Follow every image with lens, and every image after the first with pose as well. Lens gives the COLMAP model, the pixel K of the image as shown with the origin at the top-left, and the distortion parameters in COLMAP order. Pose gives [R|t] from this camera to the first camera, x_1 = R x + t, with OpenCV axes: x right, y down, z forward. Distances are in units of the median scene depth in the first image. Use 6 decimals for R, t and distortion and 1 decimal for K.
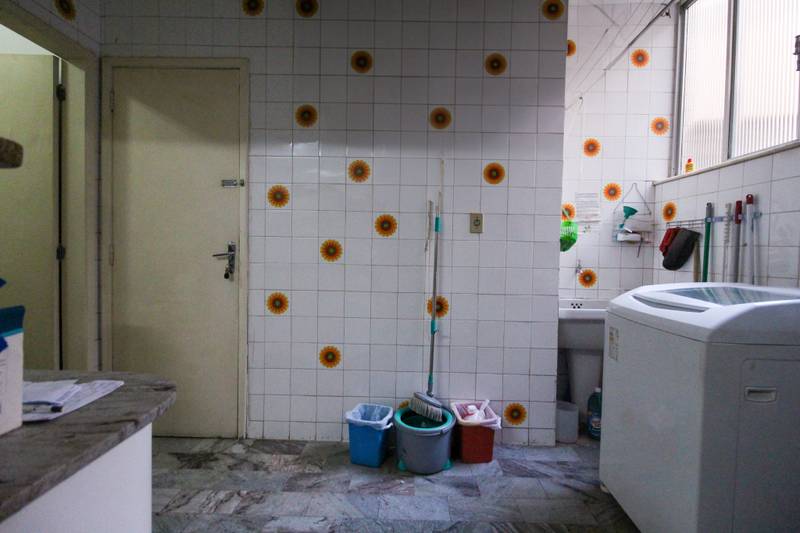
lens RADIAL K [[367.1, 0, 403.7], [0, 367.1, 260.7], [0, 0, 1]] dist [0.003804, -0.004994]
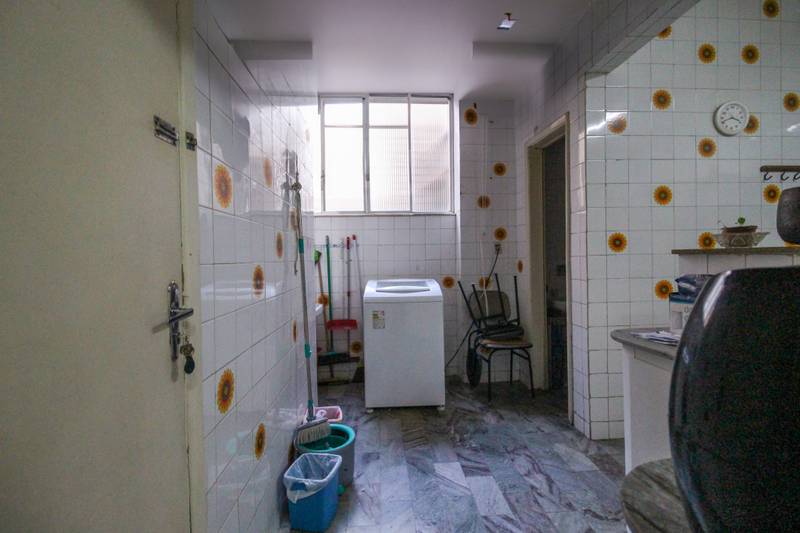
lens RADIAL K [[367.1, 0, 404.9], [0, 367.1, 261.5], [0, 0, 1]] dist [0.003804, -0.004994]
pose [[-0.090753, -0.027104, 0.995505, -0.927709], [0.043500, 0.998568, 0.031153, -0.077949], [-0.994923, 0.046132, -0.089444, 0.823661]]
